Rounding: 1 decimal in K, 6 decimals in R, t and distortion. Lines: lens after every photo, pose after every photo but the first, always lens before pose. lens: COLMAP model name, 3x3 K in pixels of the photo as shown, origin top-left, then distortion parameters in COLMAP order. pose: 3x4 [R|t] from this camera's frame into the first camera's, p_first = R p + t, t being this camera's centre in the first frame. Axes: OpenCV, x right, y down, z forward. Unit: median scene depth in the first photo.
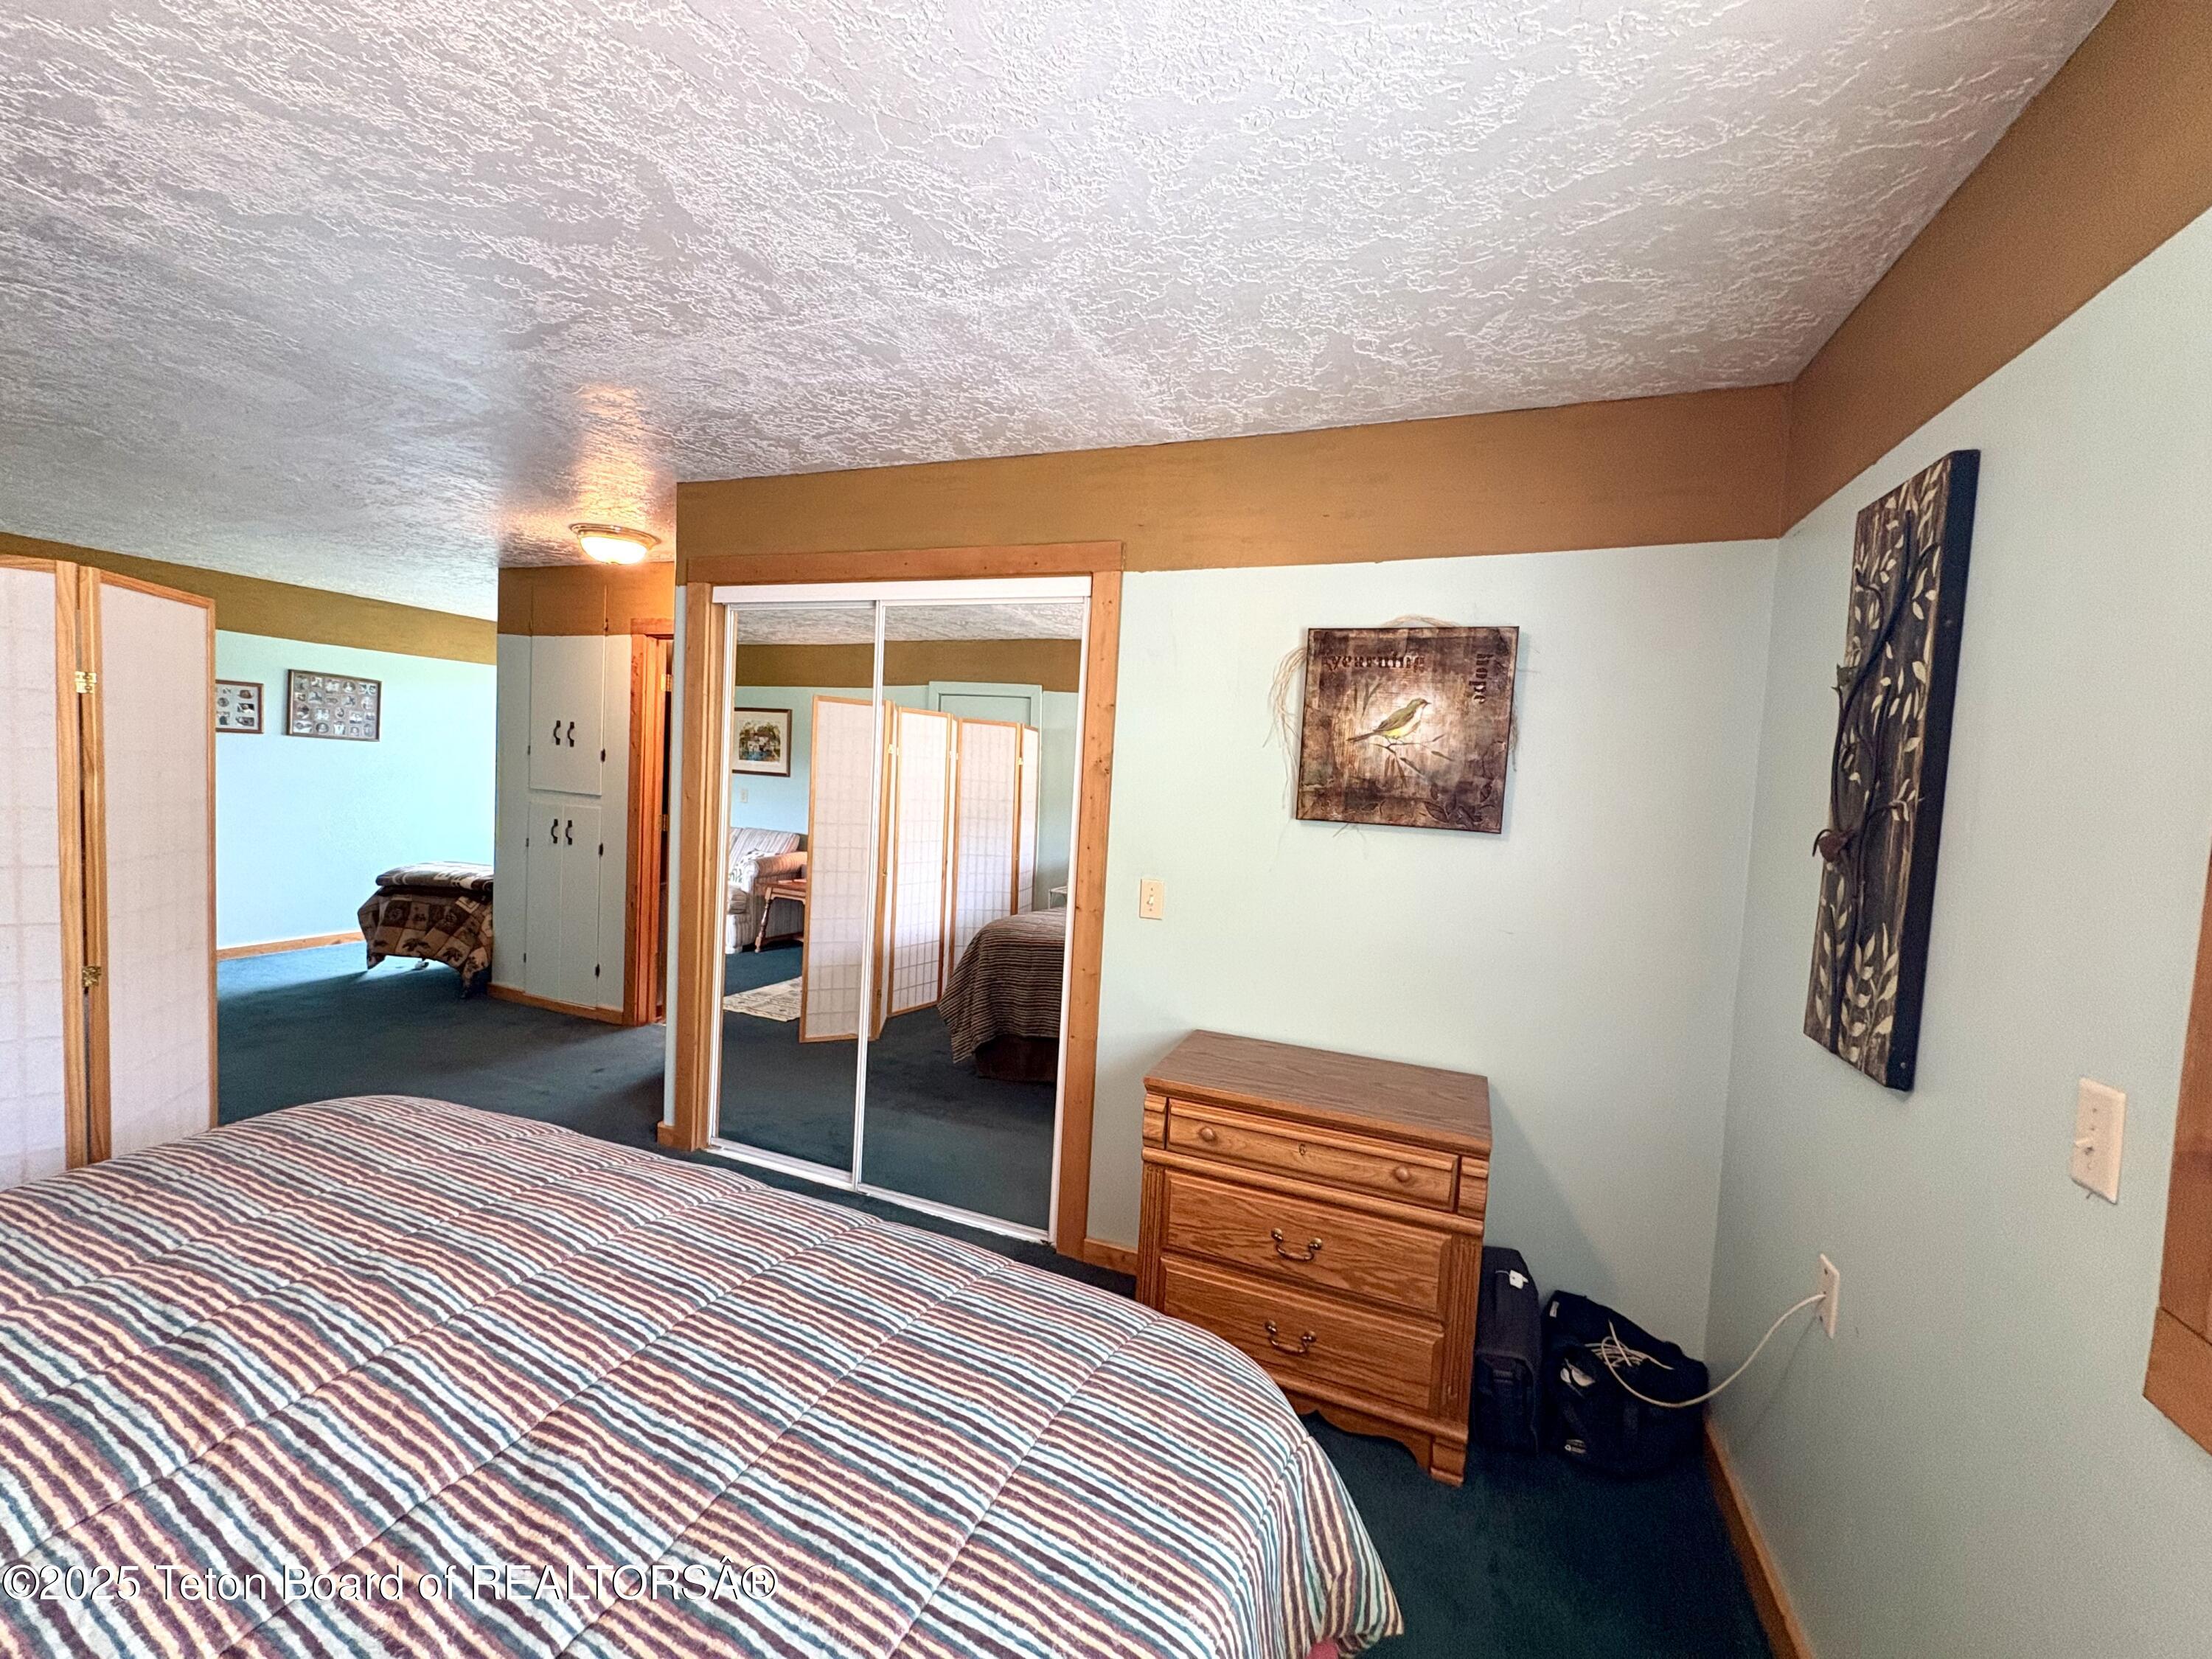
lens RADIAL K [[879.5, 0, 1106.0], [0, 879.5, 829.5], [0, 0, 1]] dist [0.001781, -0.000088]
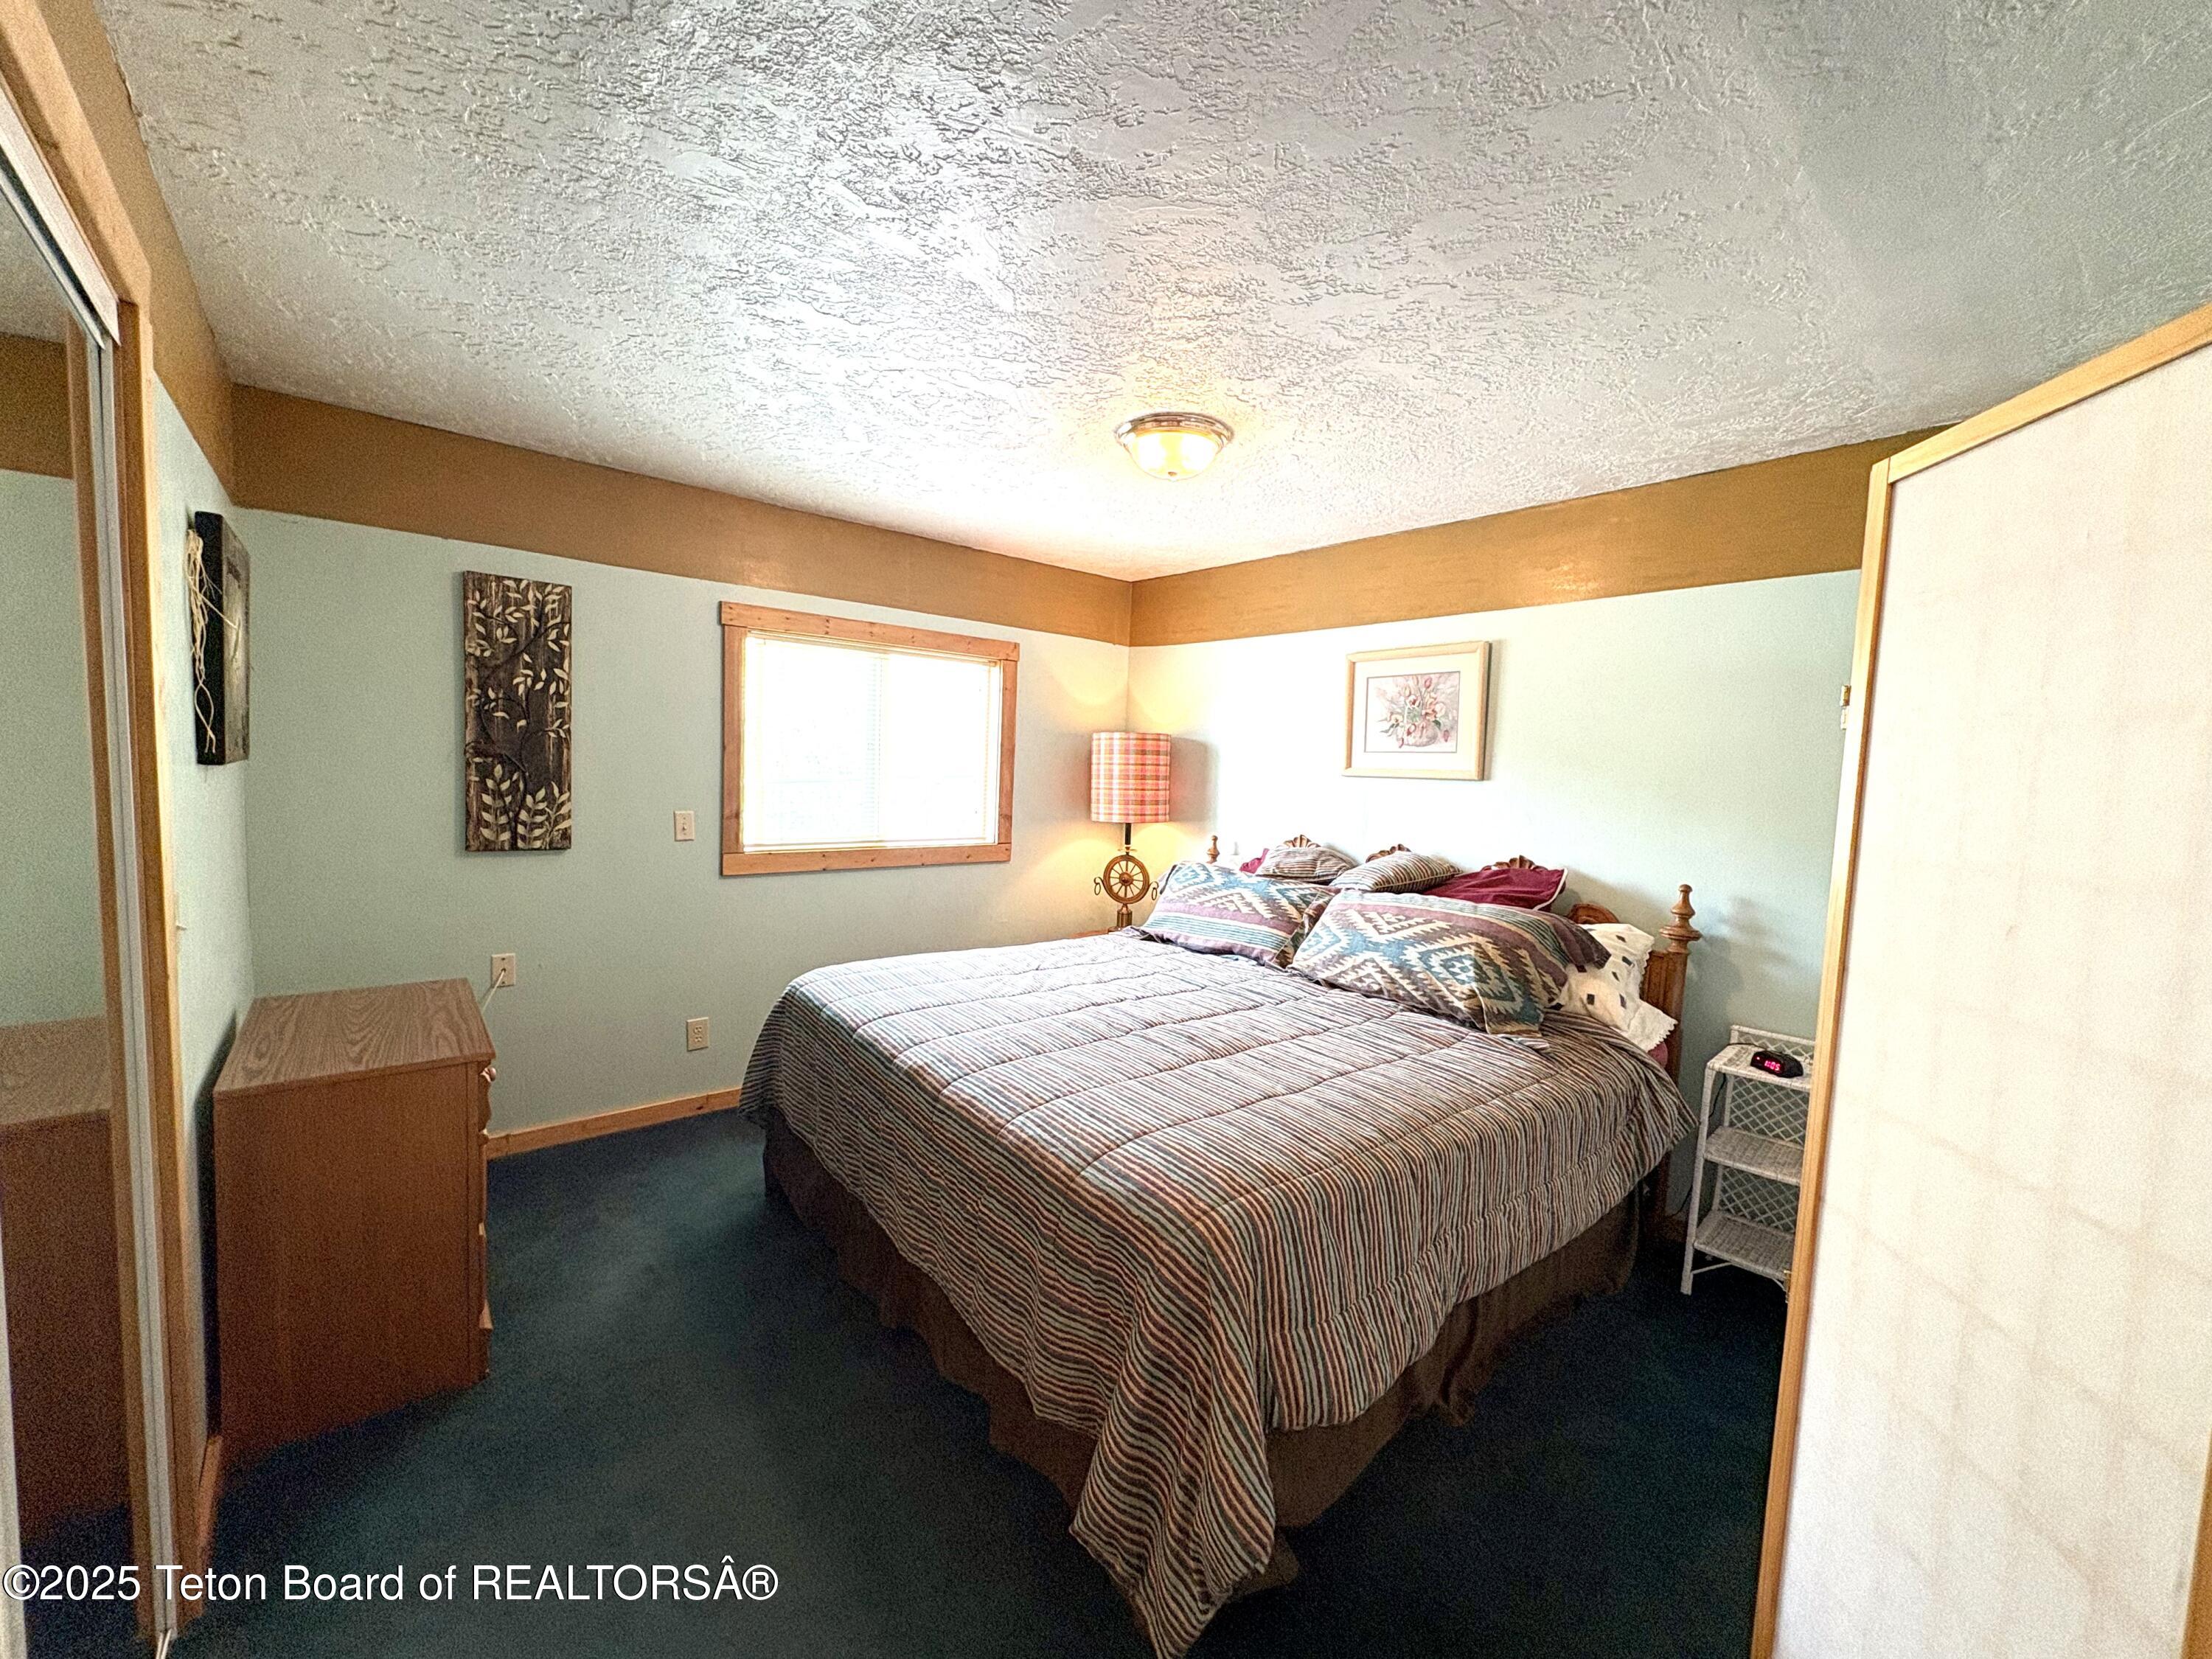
lens RADIAL K [[879.5, 0, 1106.0], [0, 879.5, 829.5], [0, 0, 1]] dist [0.001781, -0.000088]
pose [[-0.877958, -0.123887, 0.462430, -1.392086], [-0.056104, 0.985906, 0.157611, -0.203818], [-0.475438, 0.112431, -0.872535, 2.222546]]
